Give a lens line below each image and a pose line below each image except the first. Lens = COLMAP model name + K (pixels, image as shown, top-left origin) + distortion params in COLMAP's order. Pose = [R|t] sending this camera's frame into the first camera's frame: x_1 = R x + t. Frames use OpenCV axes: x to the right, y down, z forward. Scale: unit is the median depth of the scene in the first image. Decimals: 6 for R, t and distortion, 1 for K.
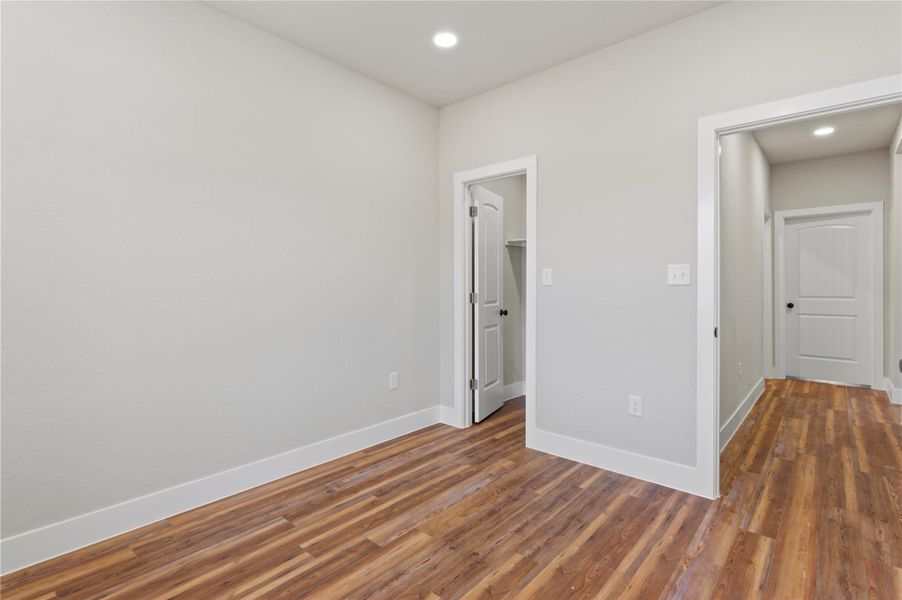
lens RADIAL K [[433.5, 0, 450.7], [0, 433.5, 284.7], [0, 0, 1]] dist [0.000589, 0.000025]
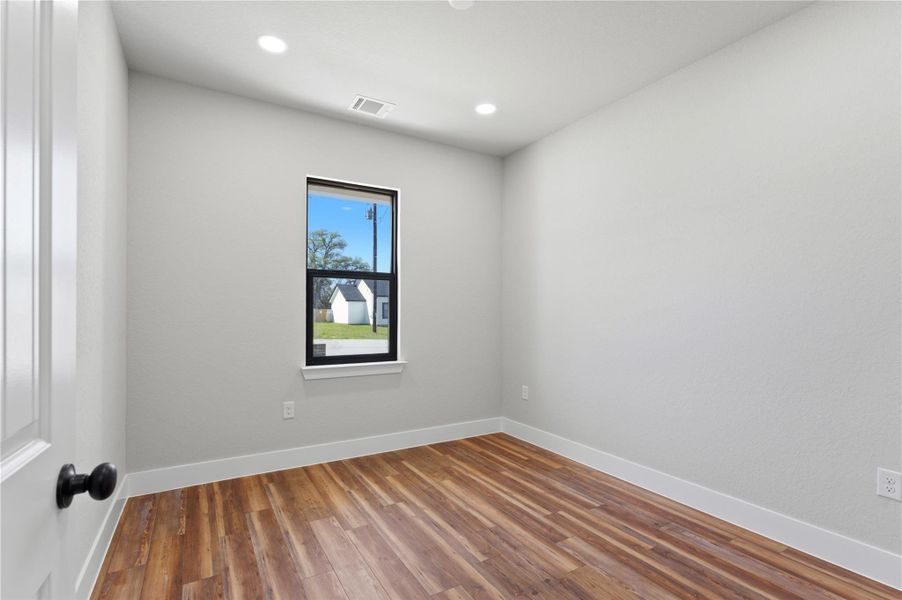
lens RADIAL K [[429.4, 0, 450.7], [0, 429.4, 312.0], [0, 0, 1]] dist [0.000508, 0.000215]
pose [[-0.314196, -0.001832, -0.949356, 0.886673], [-0.002926, 0.999995, -0.000961, 0.004044], [0.949354, 0.002476, -0.314200, 0.980723]]
